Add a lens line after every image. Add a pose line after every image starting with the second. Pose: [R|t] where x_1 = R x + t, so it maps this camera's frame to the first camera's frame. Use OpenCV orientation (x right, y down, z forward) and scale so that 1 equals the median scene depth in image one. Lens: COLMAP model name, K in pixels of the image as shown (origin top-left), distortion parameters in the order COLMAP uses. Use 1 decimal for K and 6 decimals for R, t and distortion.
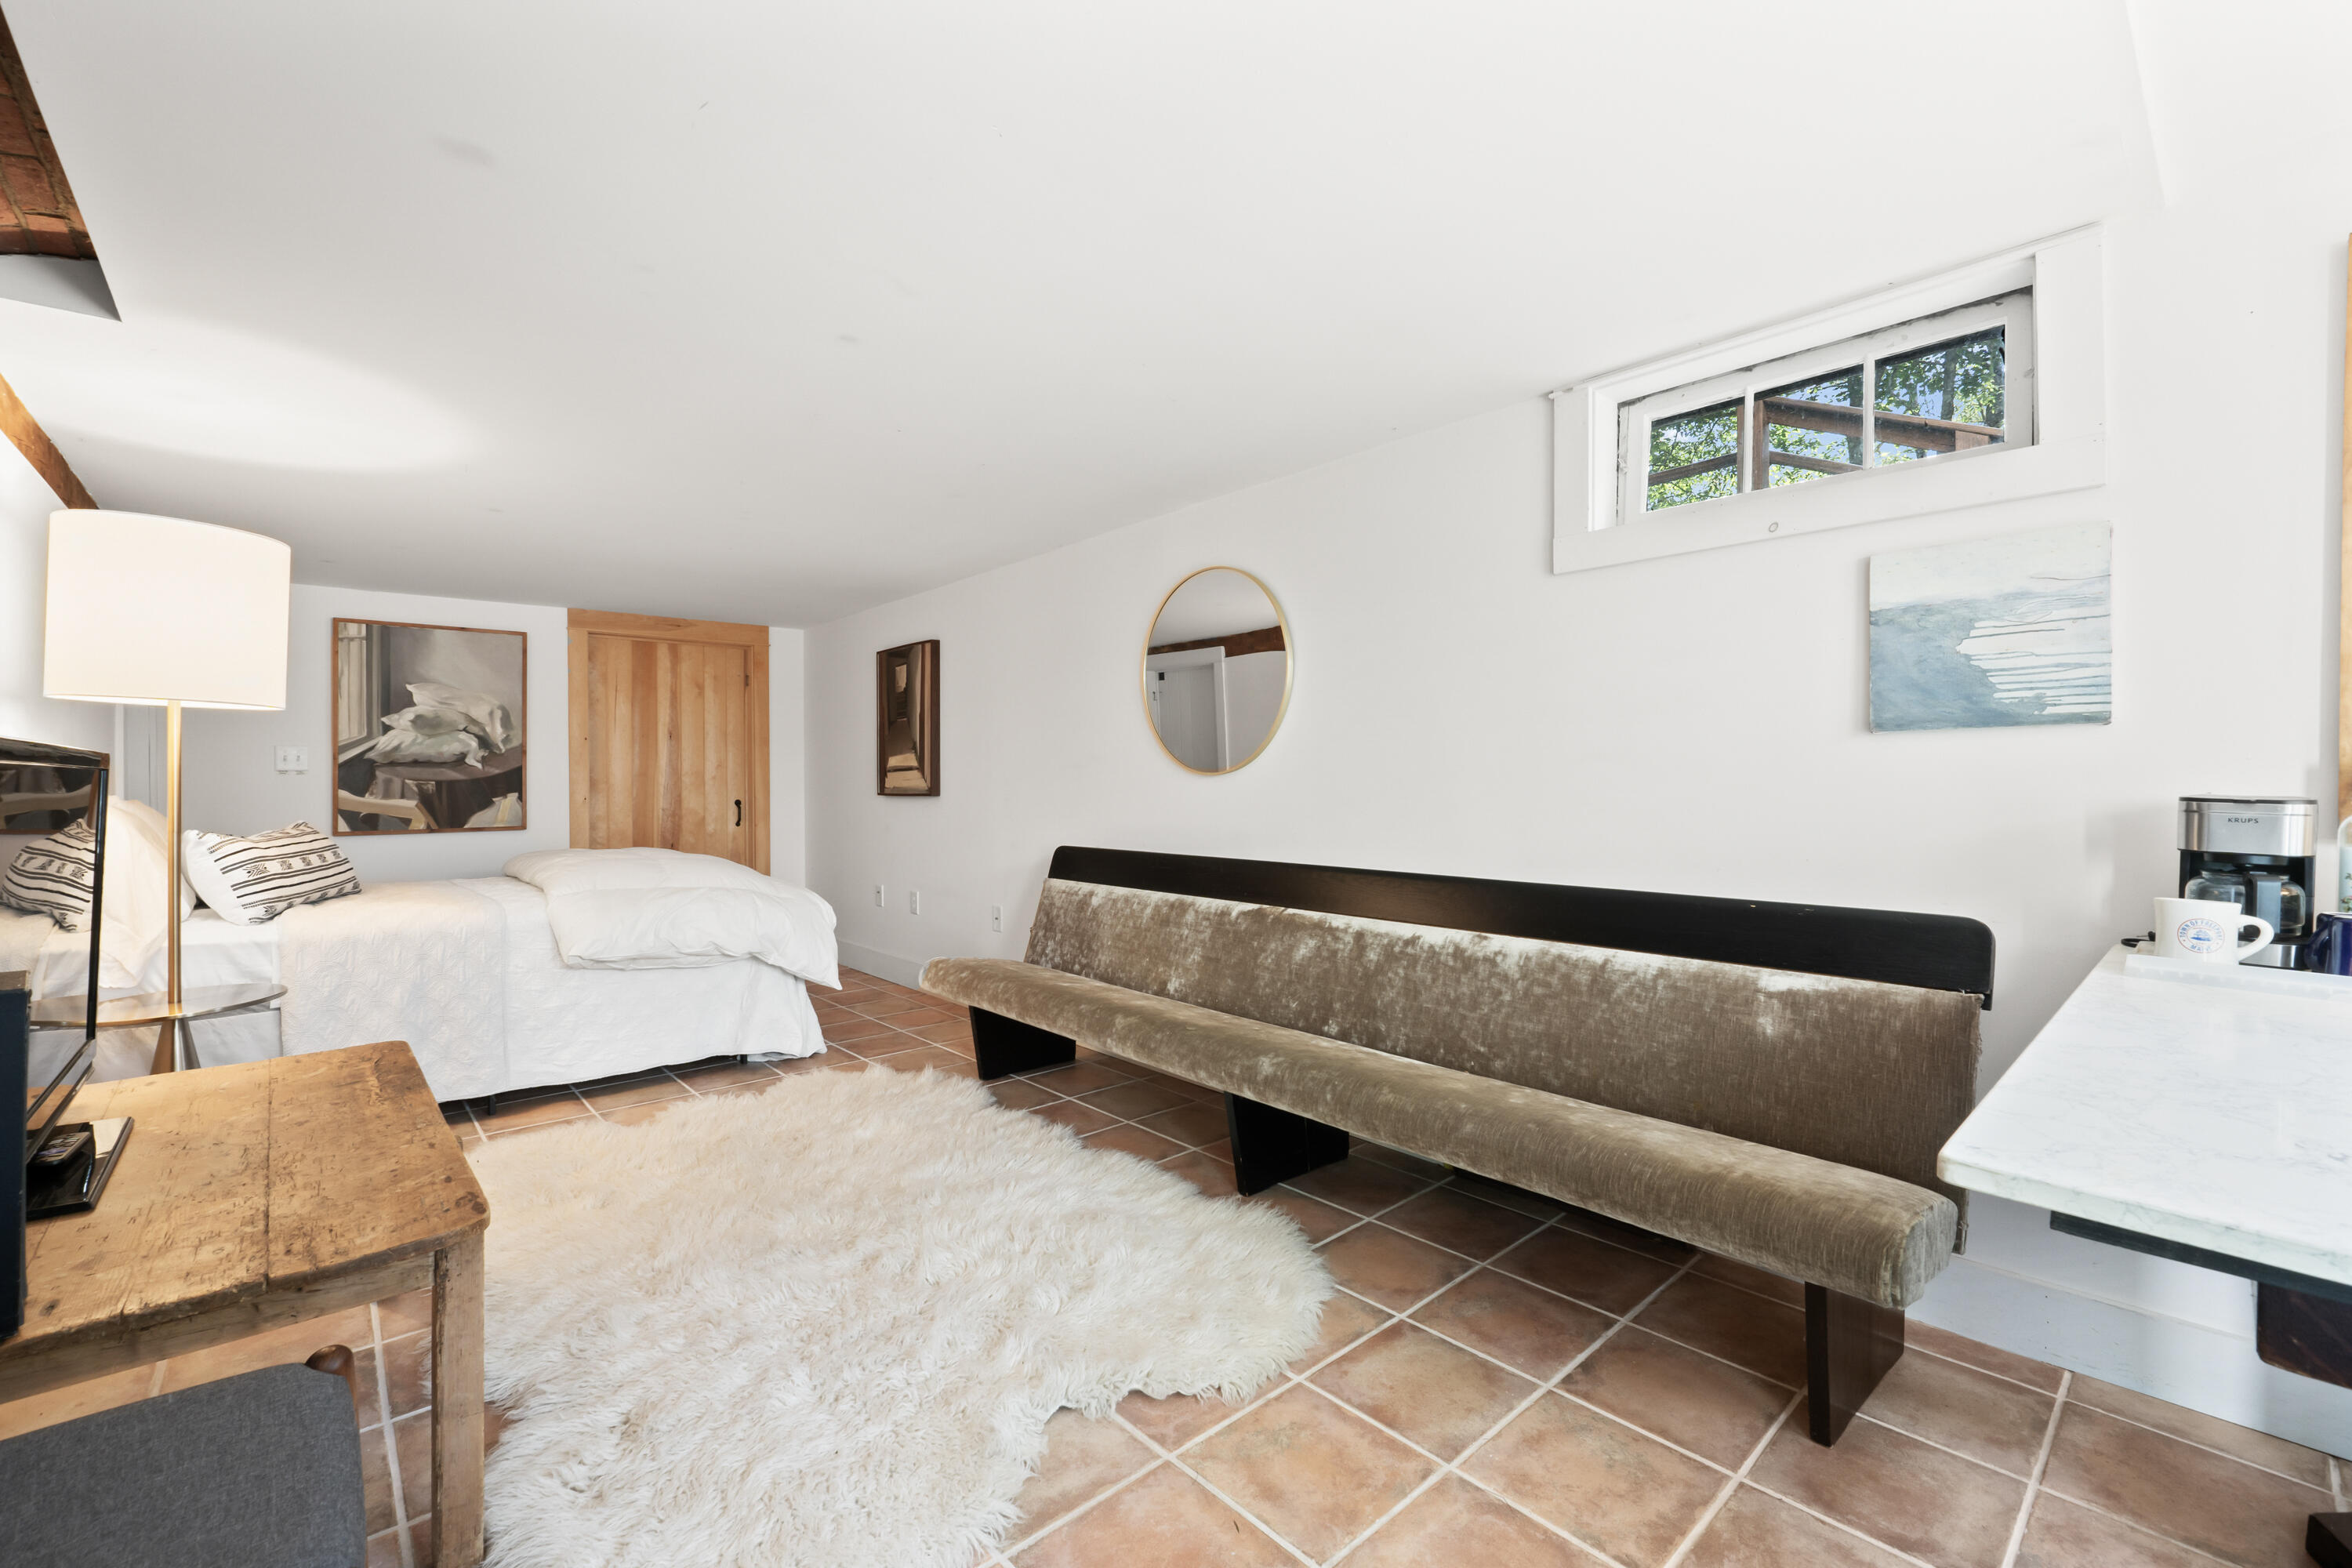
lens RADIAL K [[988.9, 0, 1168.8], [0, 988.9, 780.7], [0, 0, 1]] dist [-0.004875, -0.000770]
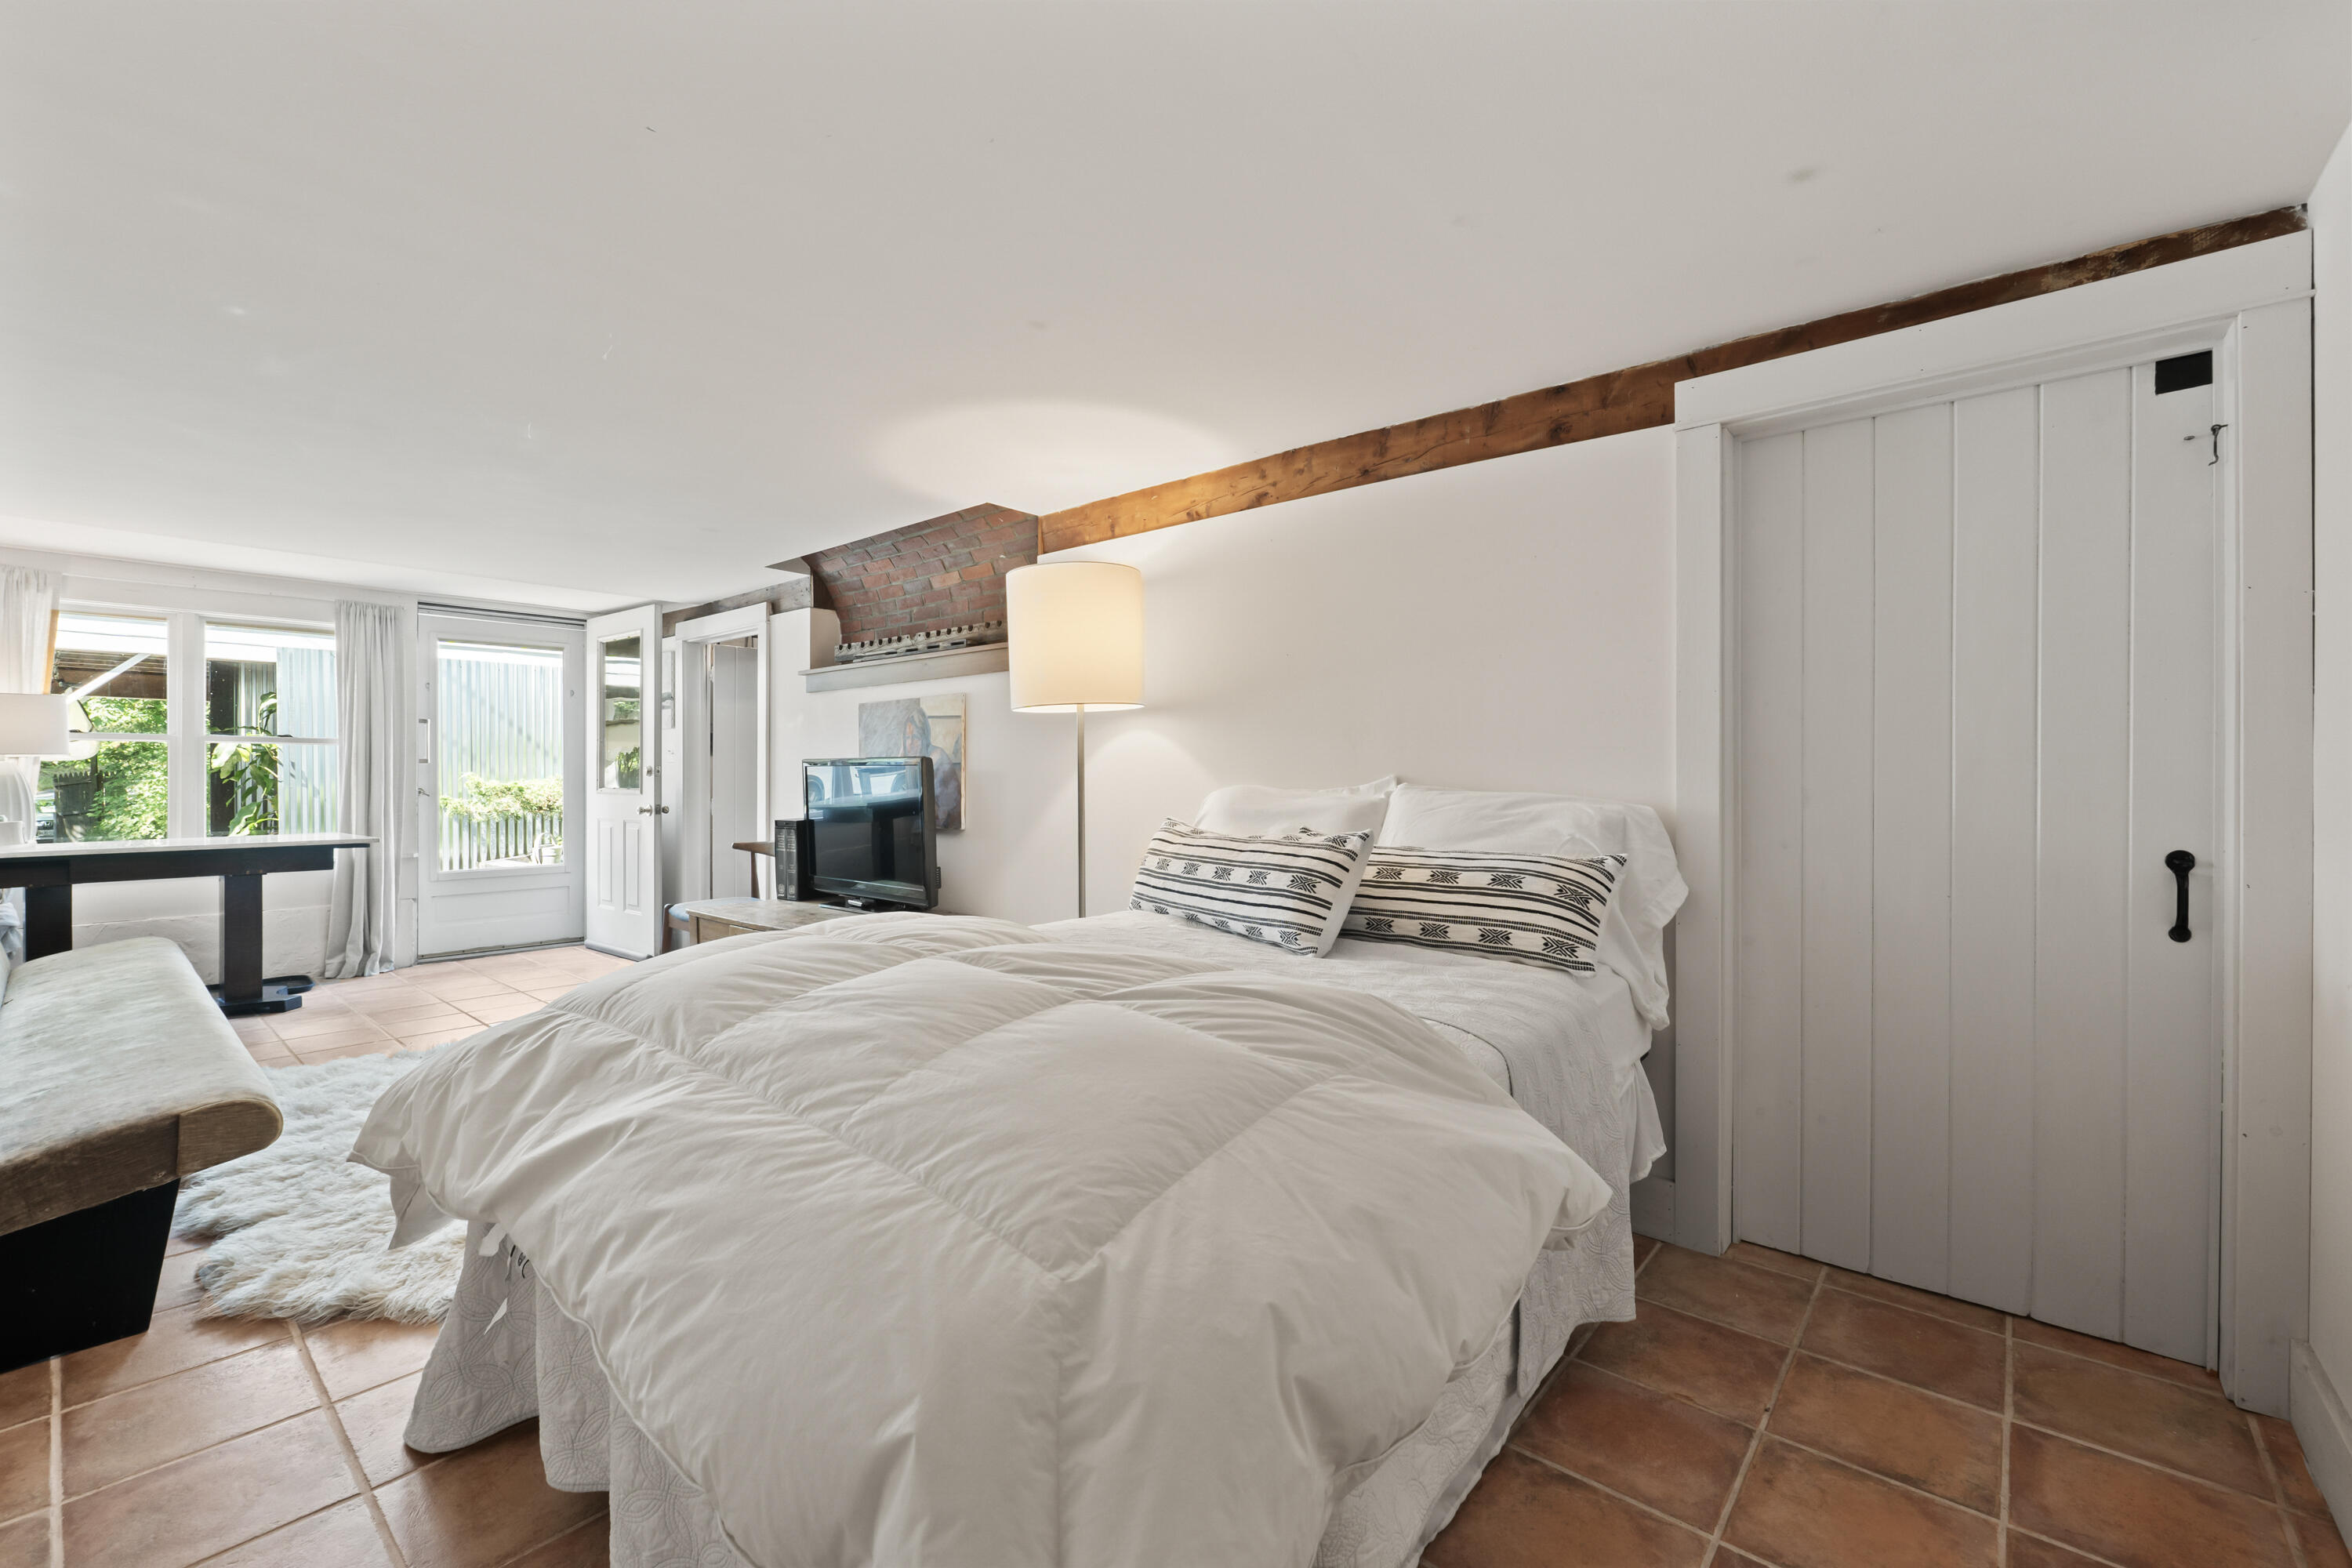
lens RADIAL K [[988.9, 0, 1175.3], [0, 988.9, 776.9], [0, 0, 1]] dist [-0.004875, -0.000770]
pose [[-0.992386, 0.001889, -0.123154, -0.496383], [0.001828, 0.999998, 0.000609, 0.004844], [0.123155, 0.000379, -0.992387, 1.161536]]
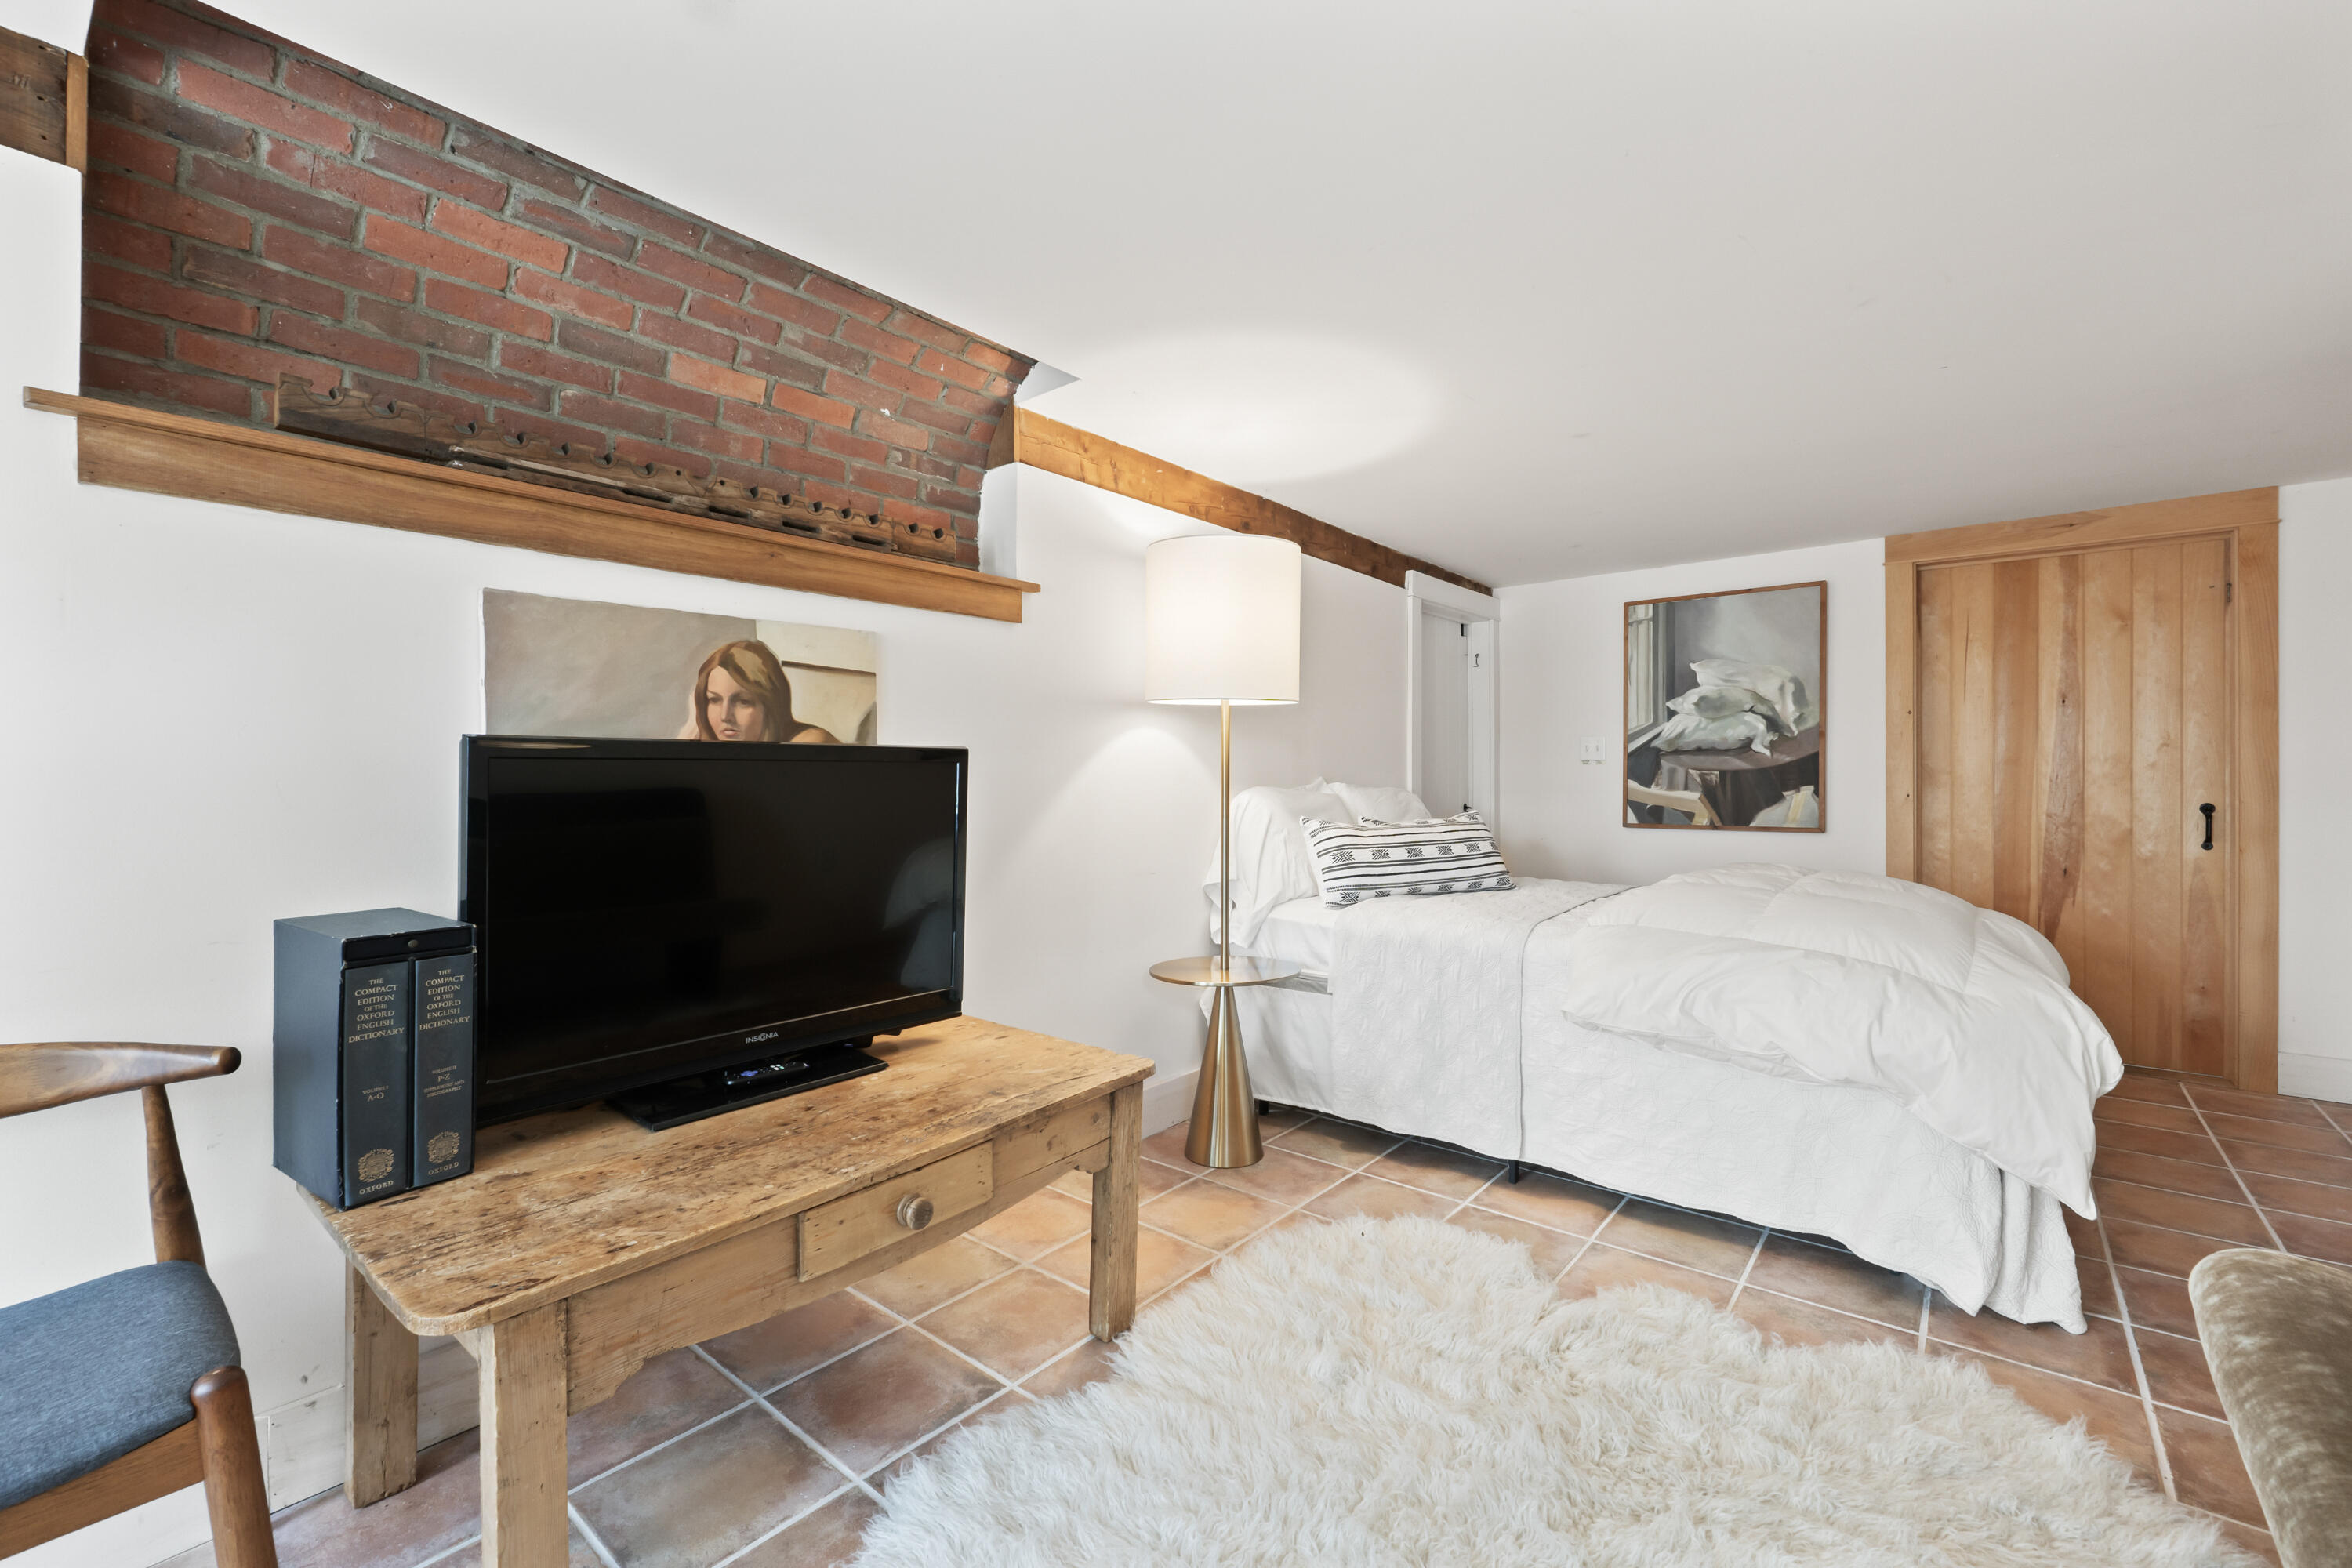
lens RADIAL K [[988.9, 0, 1170.9], [0, 988.9, 777.8], [0, 0, 1]] dist [-0.004875, -0.000770]
pose [[0.147564, 0.008150, -0.989019, 0.048354], [0.000435, 0.999965, 0.008305, -0.001009], [0.989052, -0.001656, 0.147555, 0.396469]]
